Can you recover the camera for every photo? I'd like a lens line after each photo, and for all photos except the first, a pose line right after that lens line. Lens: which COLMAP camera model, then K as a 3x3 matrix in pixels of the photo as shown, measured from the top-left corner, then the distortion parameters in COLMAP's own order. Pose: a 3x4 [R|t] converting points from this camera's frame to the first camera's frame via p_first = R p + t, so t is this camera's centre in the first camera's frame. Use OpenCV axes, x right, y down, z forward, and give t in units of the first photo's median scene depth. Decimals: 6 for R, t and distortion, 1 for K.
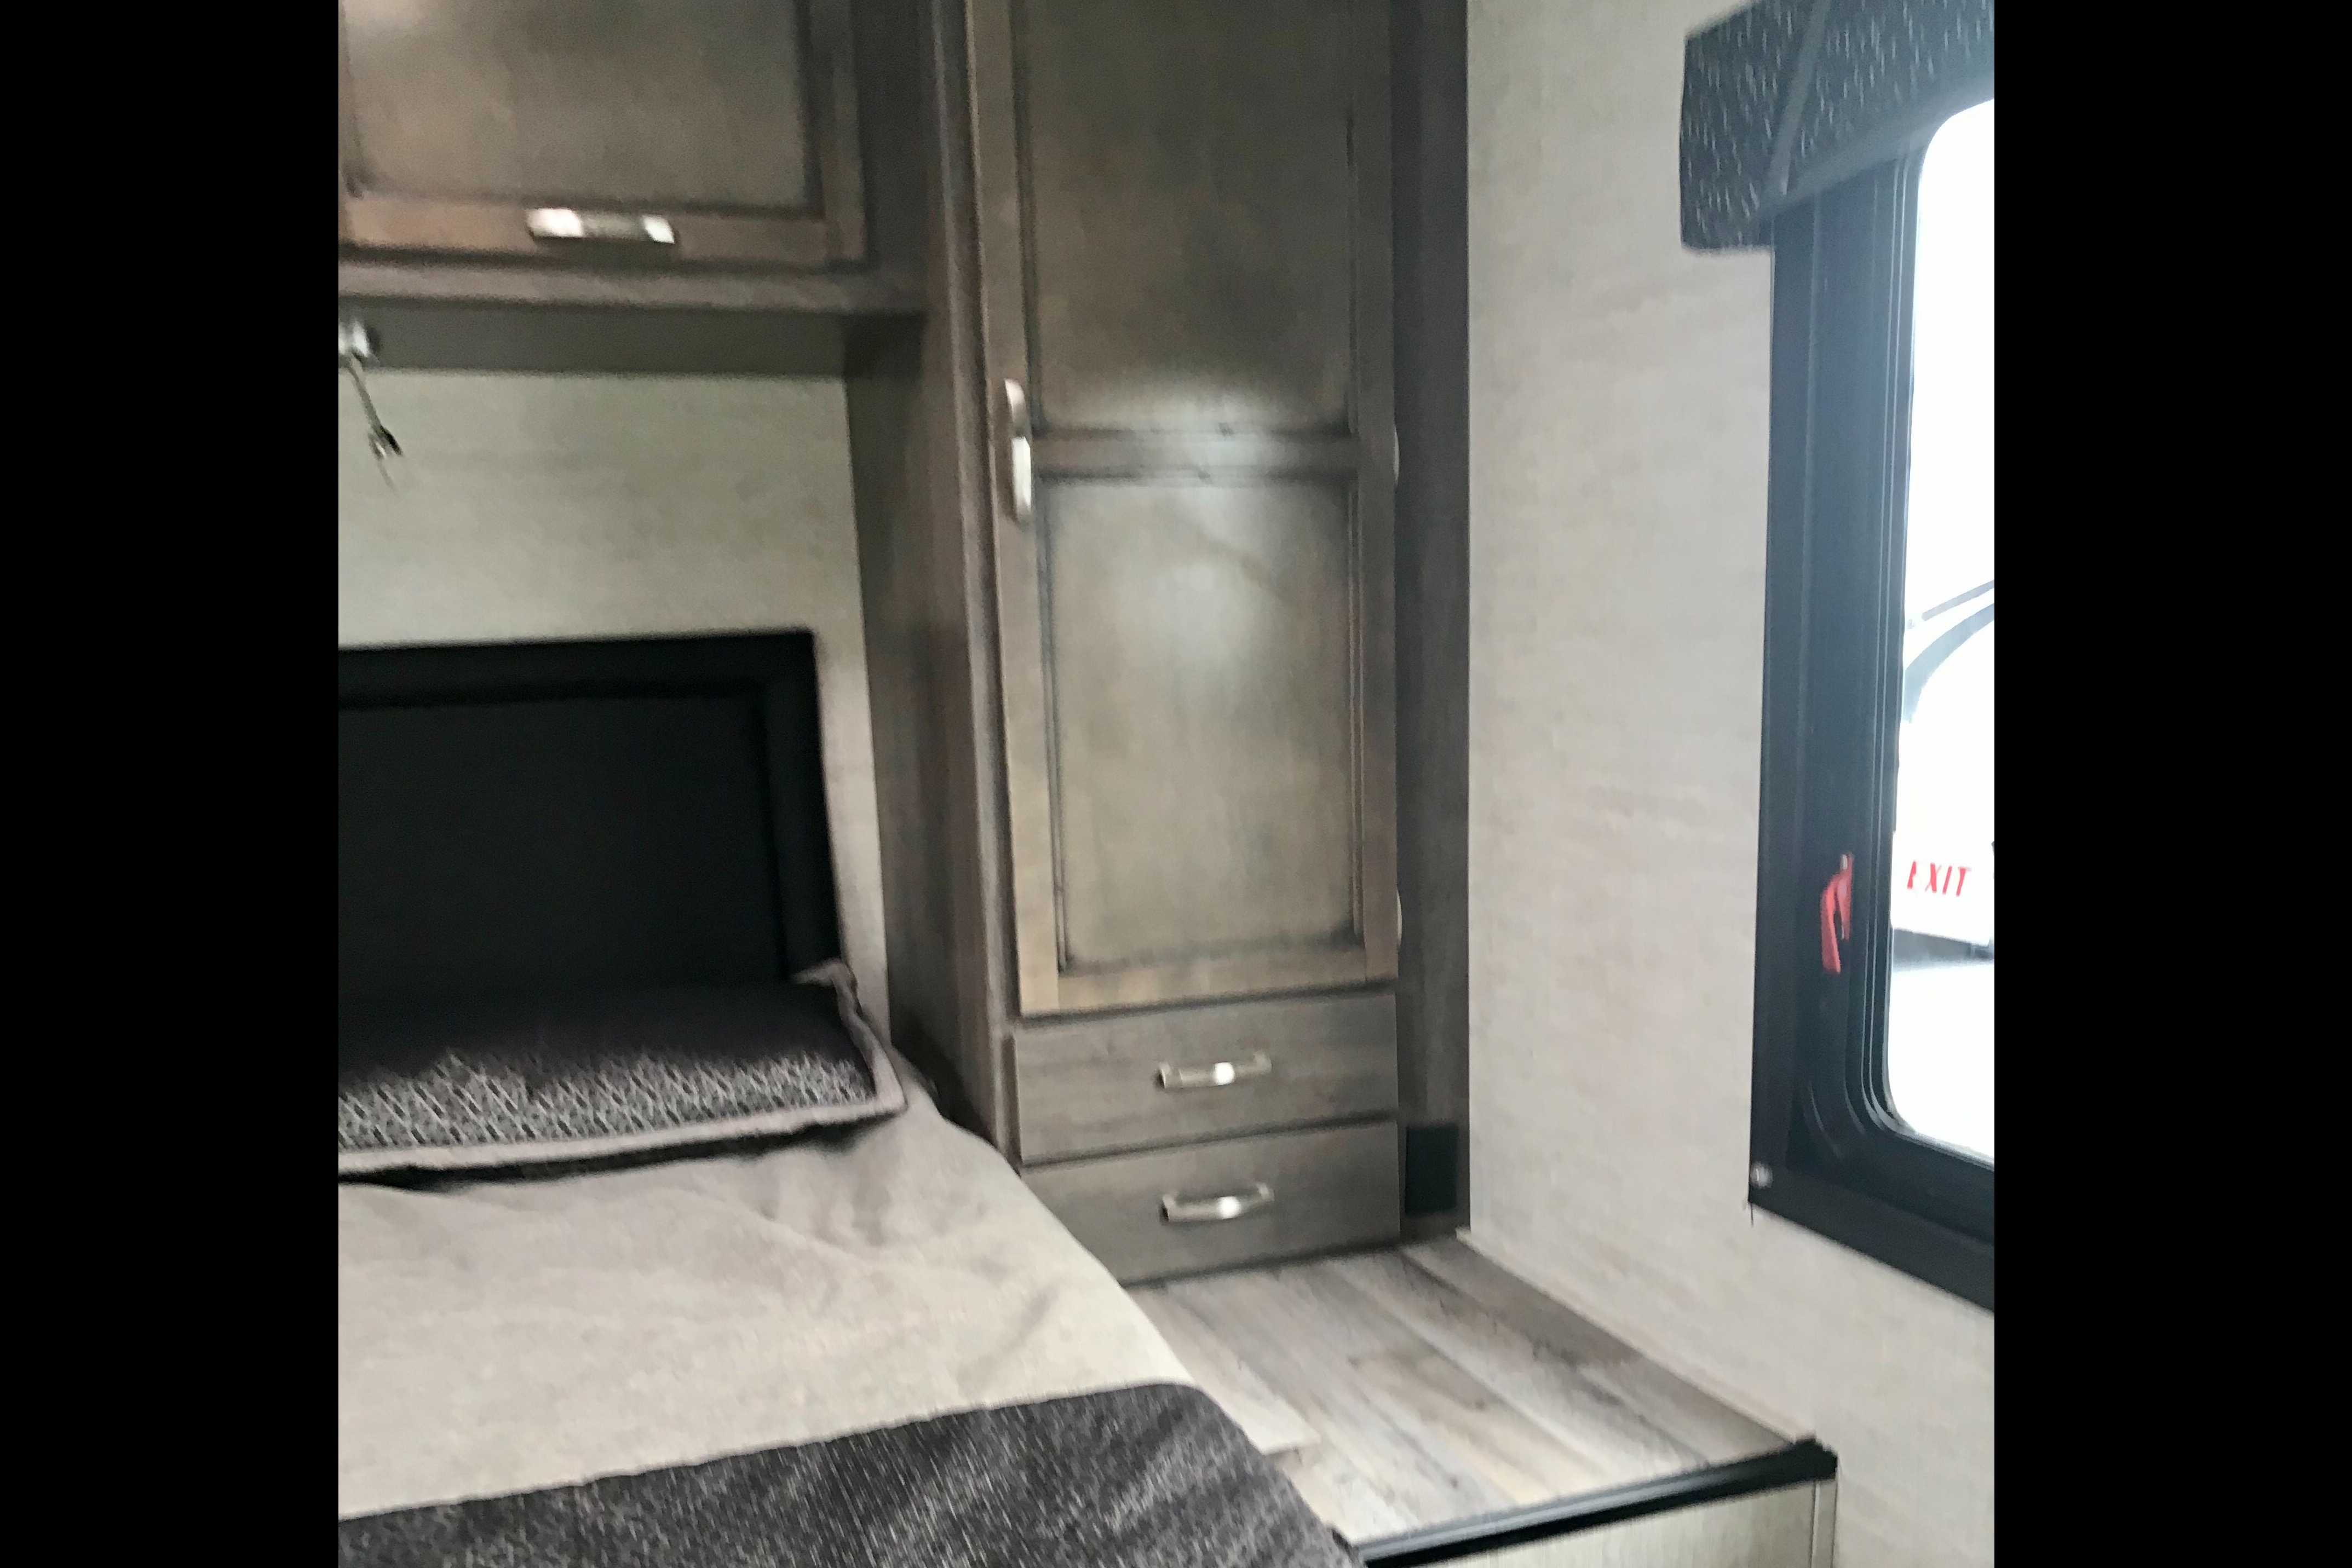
lens RADIAL K [[1837.1, 0, 1201.7], [0, 1837.1, 1012.7], [0, 0, 1]] dist [0.083793, -0.002221]
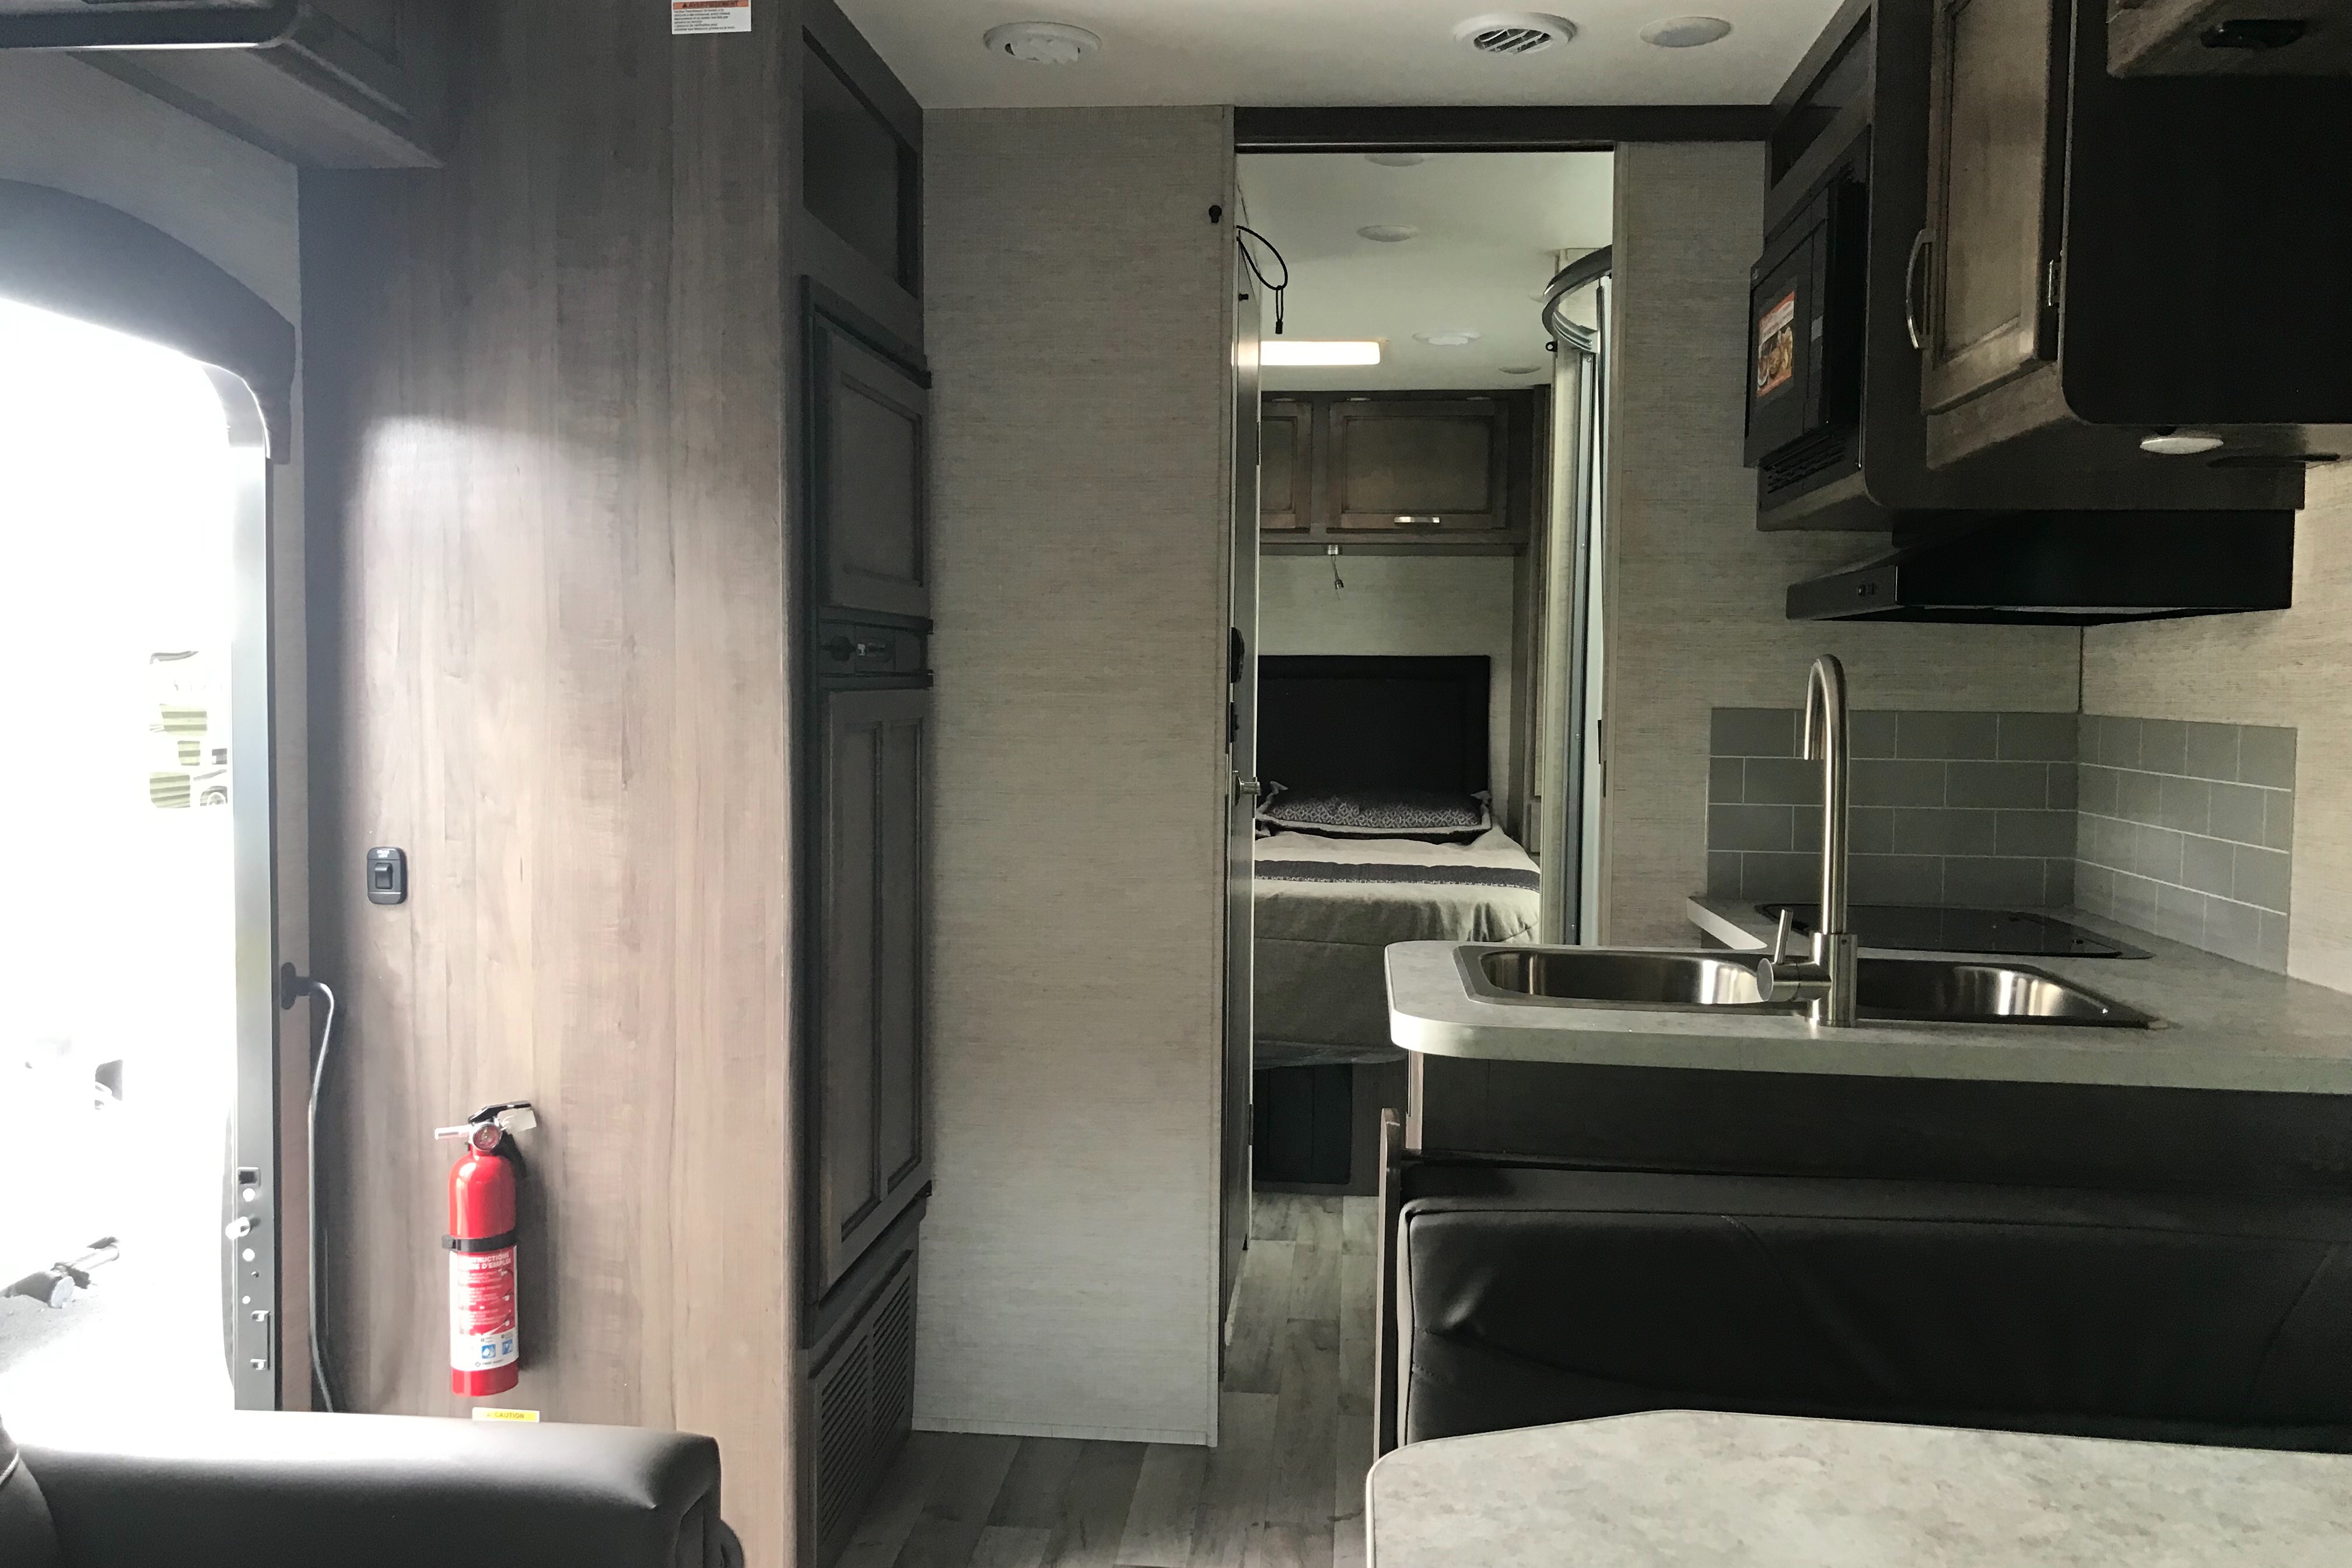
lens RADIAL K [[1947.1, 0, 1160.4], [0, 1947.1, 772.6], [0, 0, 1]] dist [-0.025199, 0.032867]
pose [[0.892444, 0.054263, -0.447882, 0.657638], [-0.127341, 0.982672, -0.134684, 0.405456], [0.432813, 0.177232, 0.883890, -1.675564]]
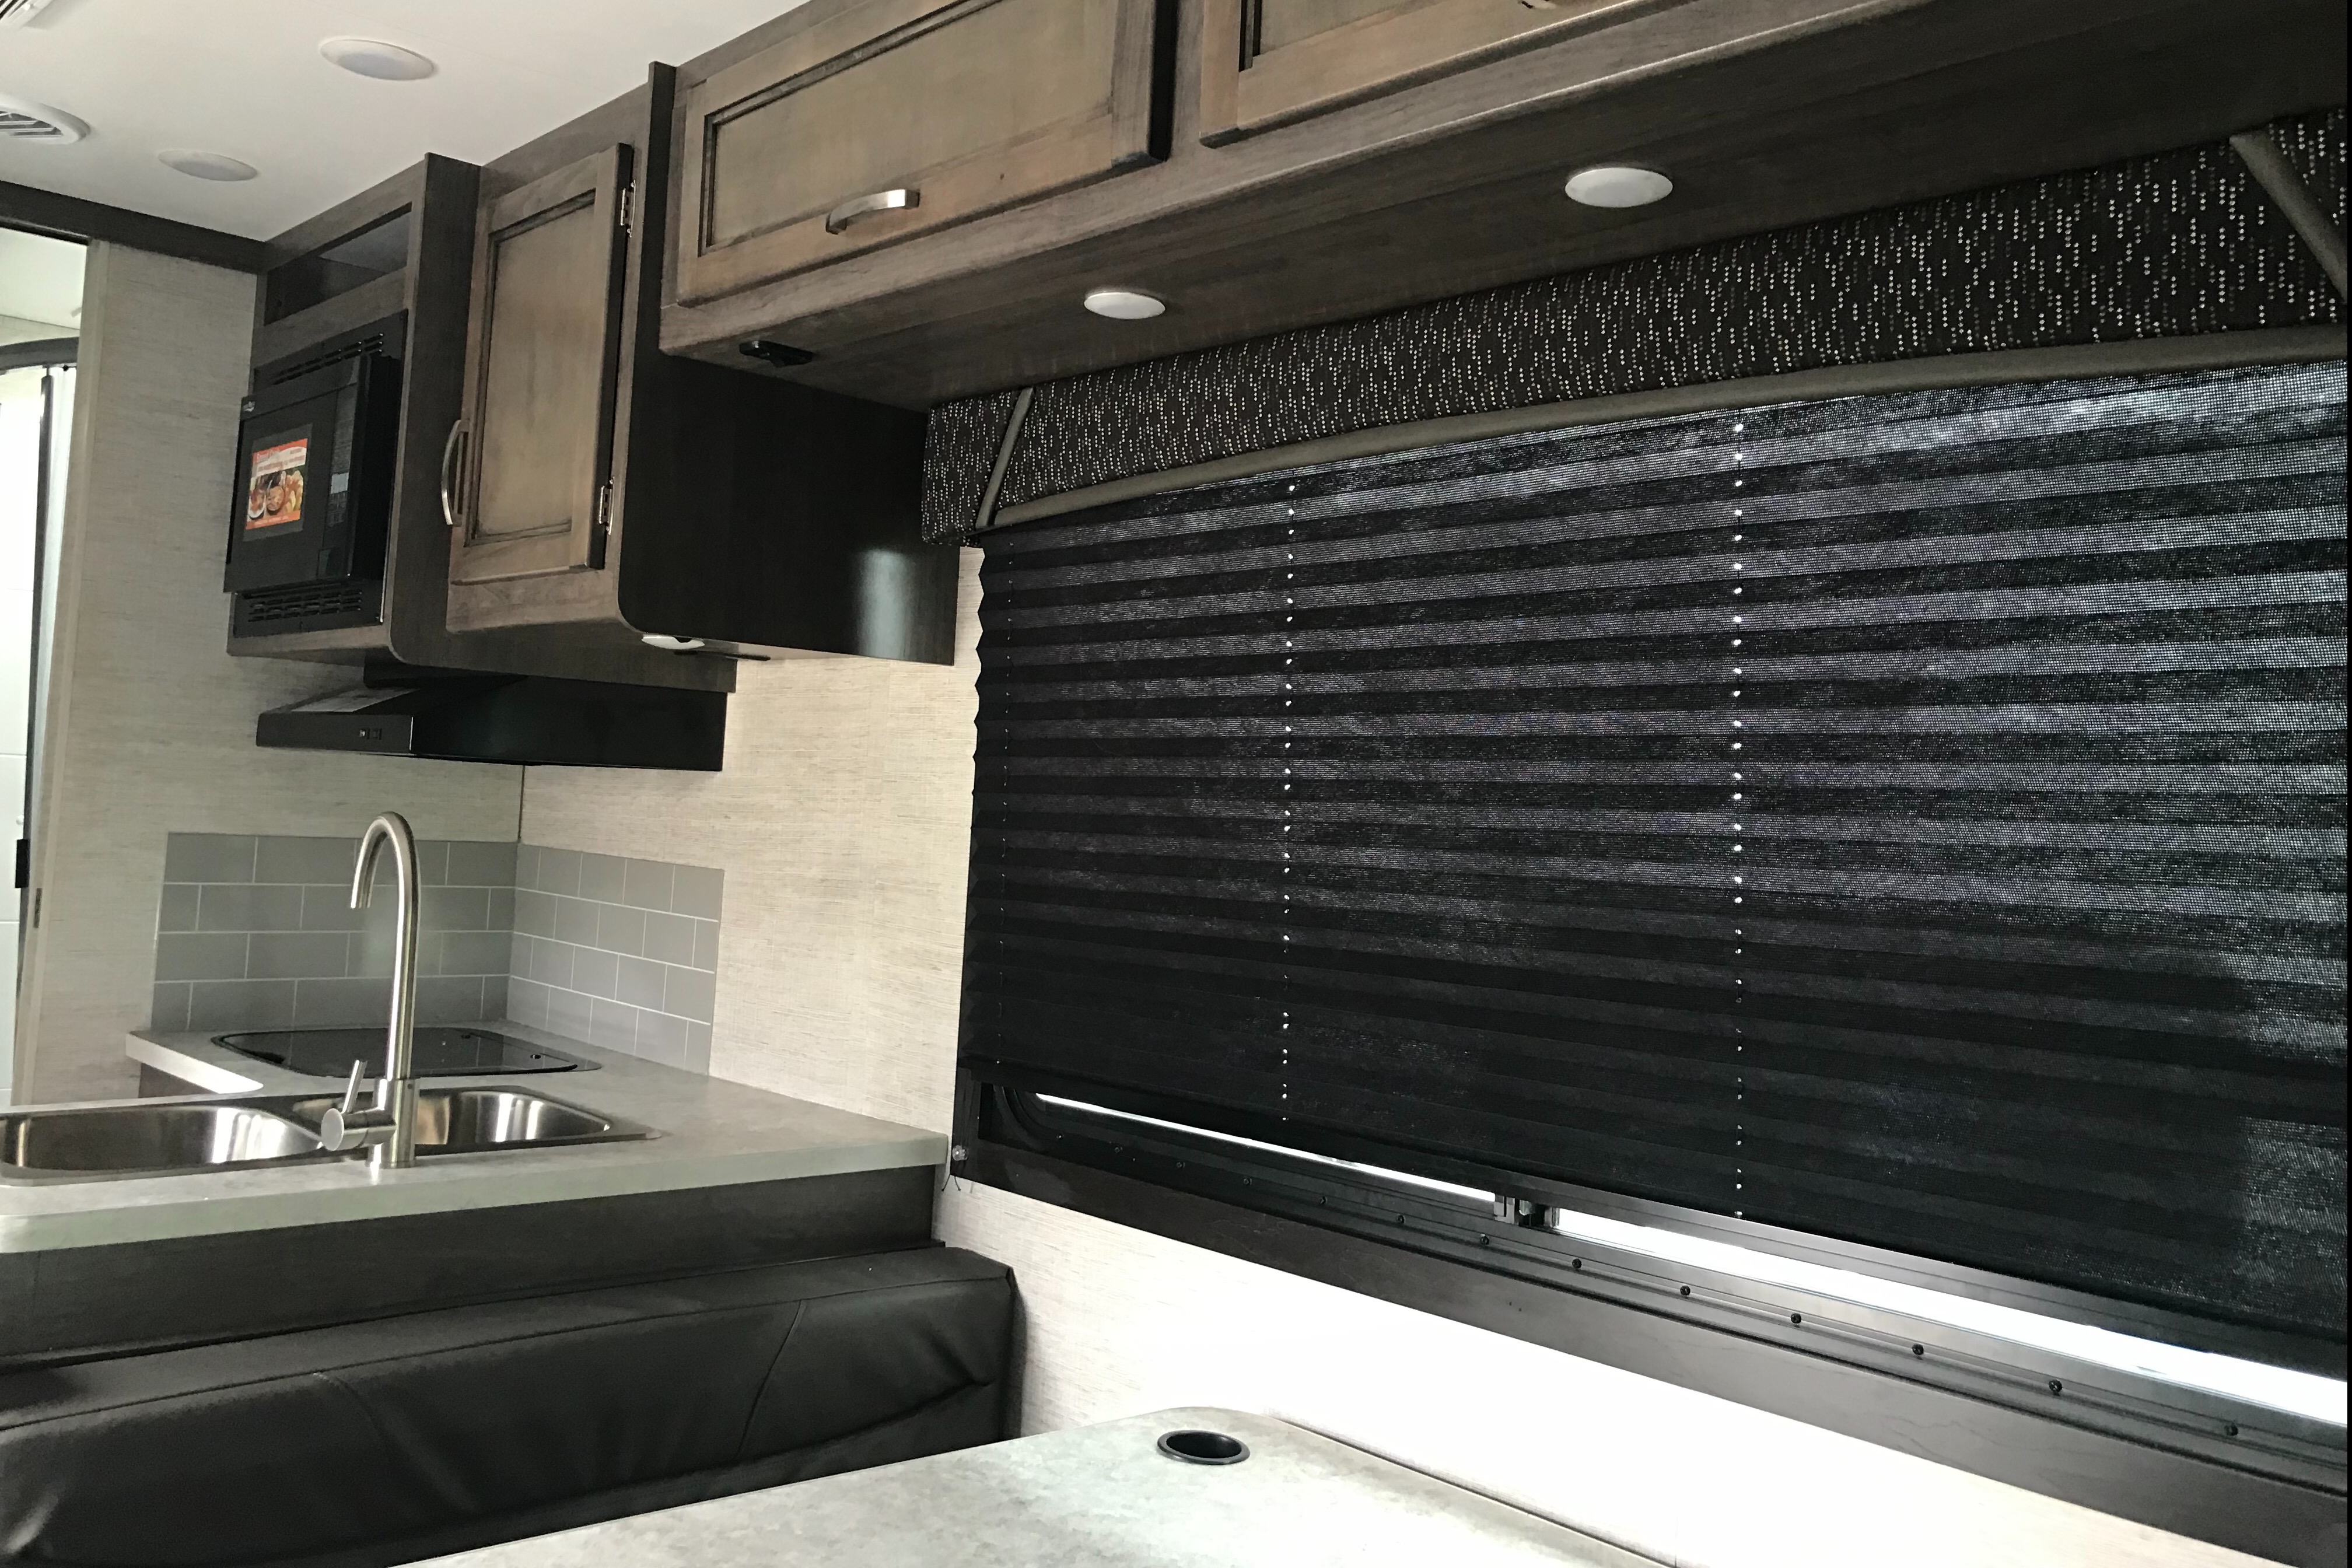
lens RADIAL K [[1947.1, 0, 1205.5], [0, 1947.1, 621.9], [0, 0, 1]] dist [-0.025199, 0.032867]
pose [[0.920247, 0.105025, 0.376981, 0.520178], [0.013171, 0.954456, -0.298060, 0.393266], [-0.391115, 0.279254, 0.876953, -1.793813]]
